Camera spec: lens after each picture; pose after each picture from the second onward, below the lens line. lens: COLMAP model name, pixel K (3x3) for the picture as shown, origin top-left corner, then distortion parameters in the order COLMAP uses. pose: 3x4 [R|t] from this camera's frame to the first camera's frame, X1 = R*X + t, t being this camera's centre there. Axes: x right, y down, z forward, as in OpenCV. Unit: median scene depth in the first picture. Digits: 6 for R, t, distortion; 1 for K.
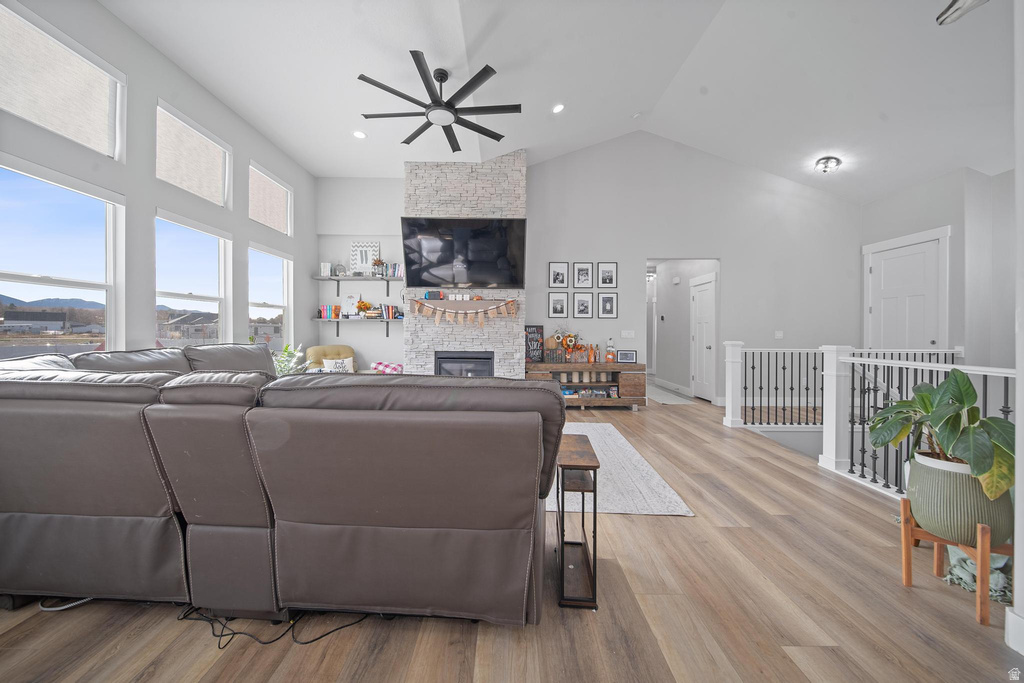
lens RADIAL K [[364.5, 0, 507.5], [0, 364.5, 336.6], [0, 0, 1]] dist [-0.001017, -0.000197]
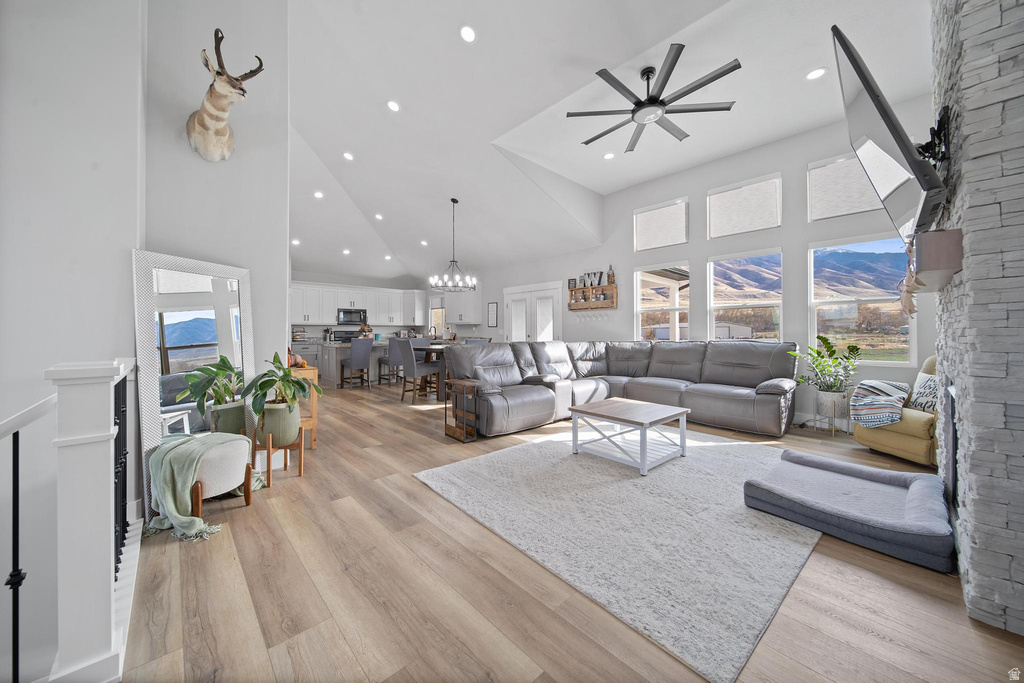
lens RADIAL K [[365.5, 0, 510.2], [0, 365.5, 330.2], [0, 0, 1]] dist [0.000351, 0.000002]
pose [[-0.731858, -0.005140, -0.681437, 0.457316], [-0.009611, 0.999950, 0.002779, -0.009595], [0.681389, 0.008583, -0.731871, 0.868364]]
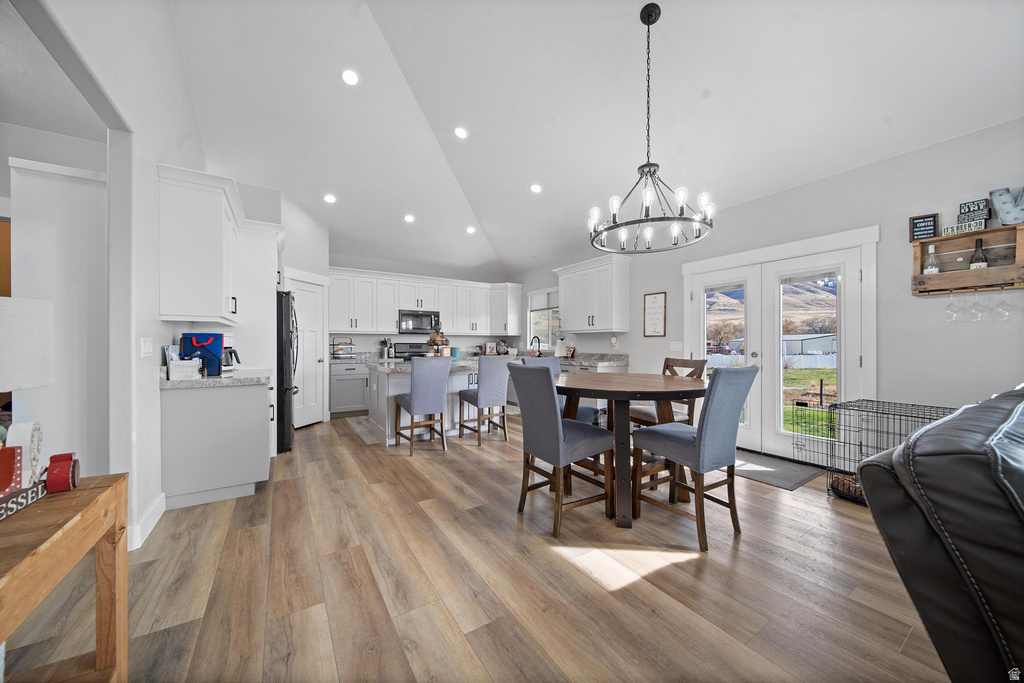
lens RADIAL K [[361.3, 0, 512.0], [0, 361.3, 341.5], [0, 0, 1]] dist [-0.000233, -0.000034]
pose [[-0.840541, -0.009480, -0.541666, 0.206089], [-0.011707, 0.999931, 0.000668, -0.003574], [0.541622, 0.006903, -0.840594, 0.232544]]
